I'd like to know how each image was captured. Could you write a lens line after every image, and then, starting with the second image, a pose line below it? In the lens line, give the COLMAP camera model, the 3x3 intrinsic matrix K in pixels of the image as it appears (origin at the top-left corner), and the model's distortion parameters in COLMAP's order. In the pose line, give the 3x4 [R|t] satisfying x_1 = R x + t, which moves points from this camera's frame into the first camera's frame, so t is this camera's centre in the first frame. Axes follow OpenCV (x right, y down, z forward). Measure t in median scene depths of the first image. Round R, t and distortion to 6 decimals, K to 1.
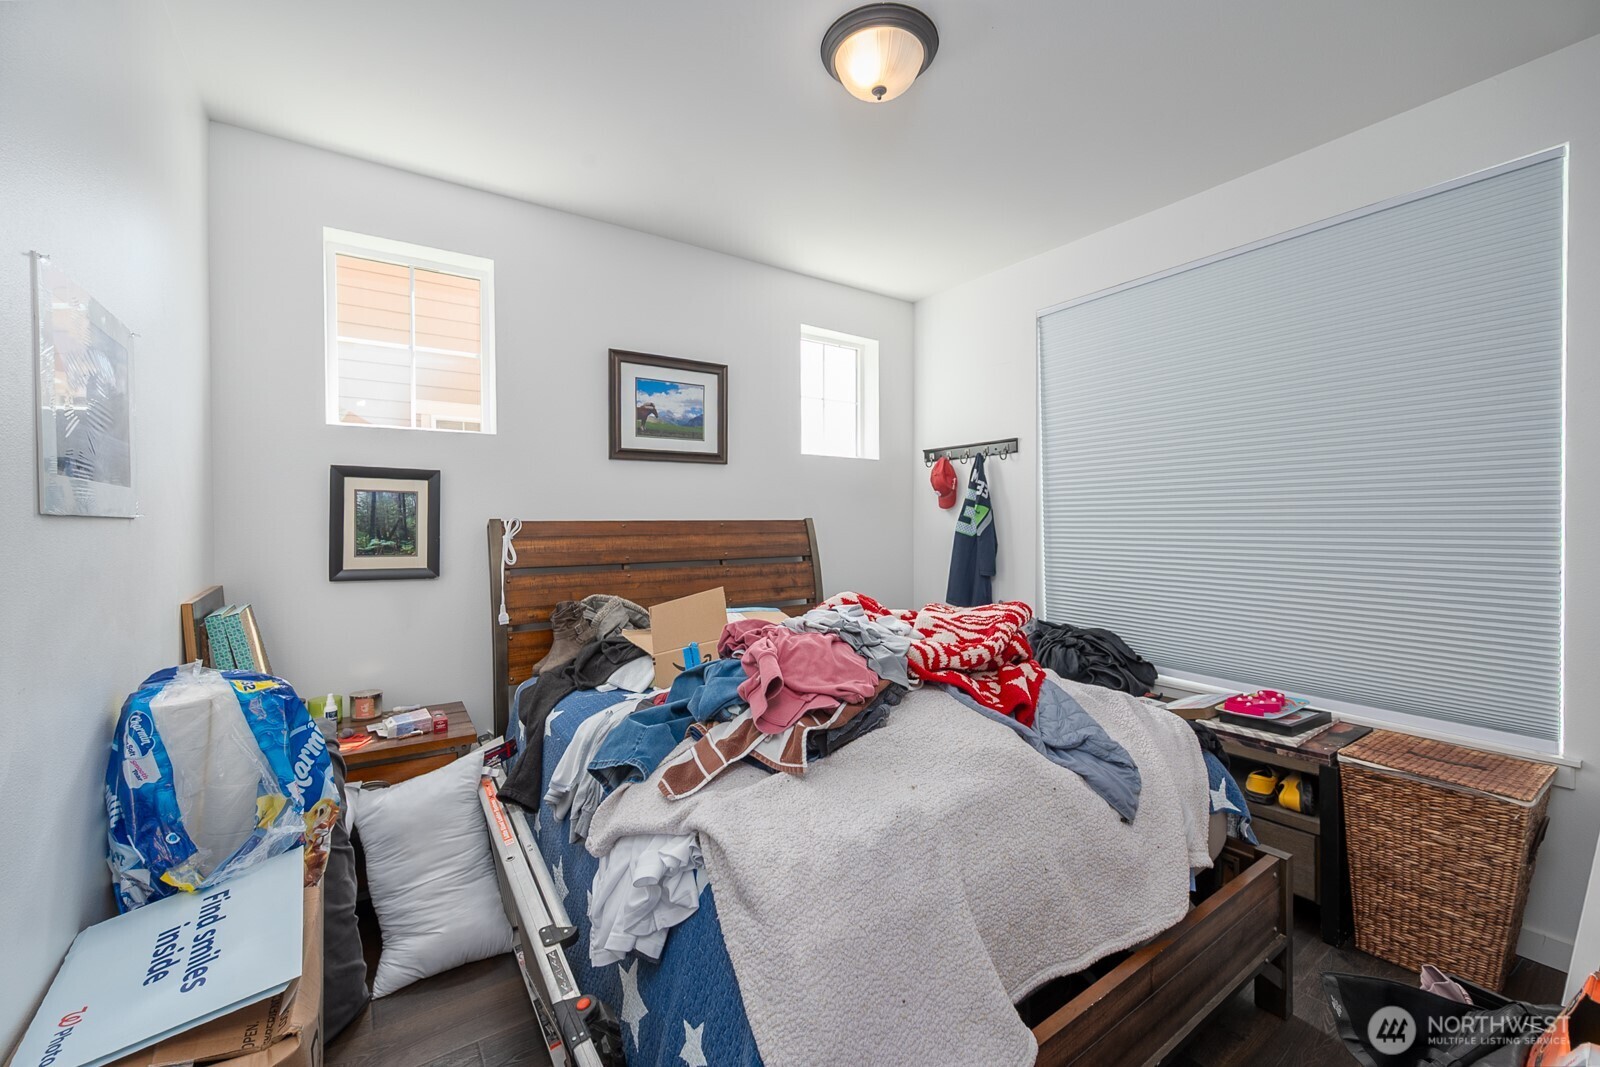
lens RADIAL K [[630.9, 0, 800.0], [0, 630.9, 533.5], [0, 0, 1]] dist [-0.001816, -0.000029]
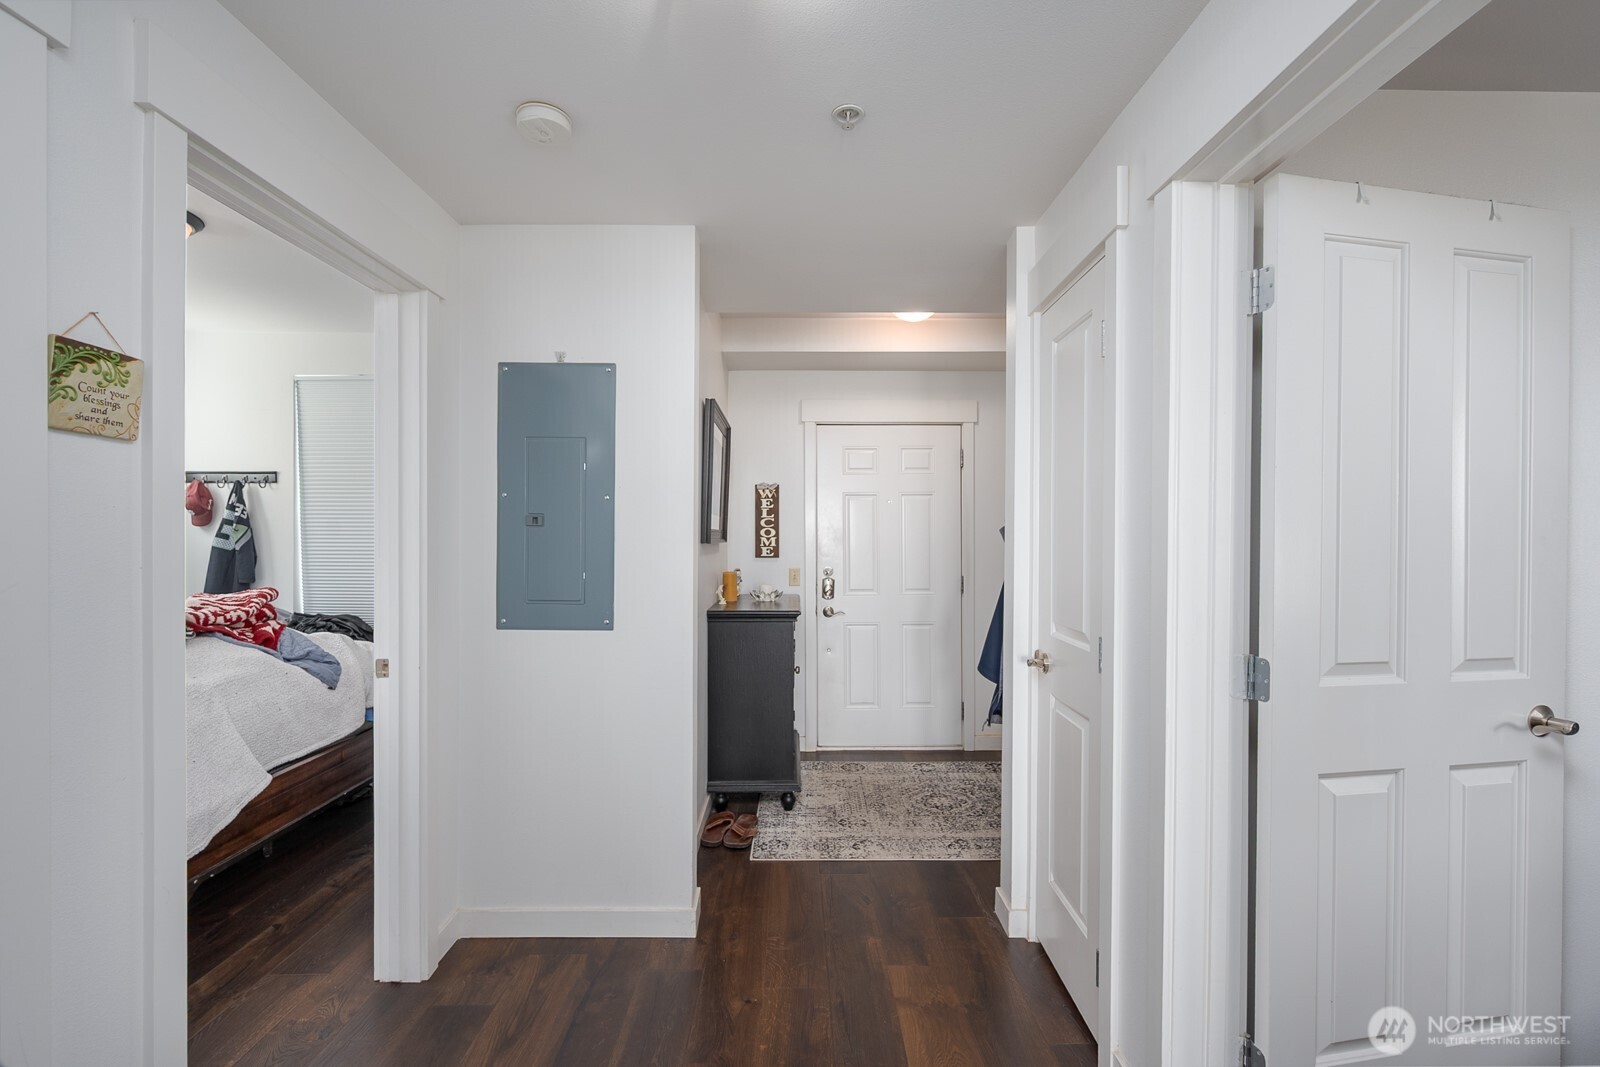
lens RADIAL K [[663.3, 0, 800.0], [0, 663.3, 533.5], [0, 0, 1]] dist [0.001841, -0.000038]
pose [[0.556962, 0.008468, 0.830495, -0.331154], [0.013655, 0.999720, -0.019351, 0.022987], [-0.830426, 0.022118, 0.556690, -1.154561]]
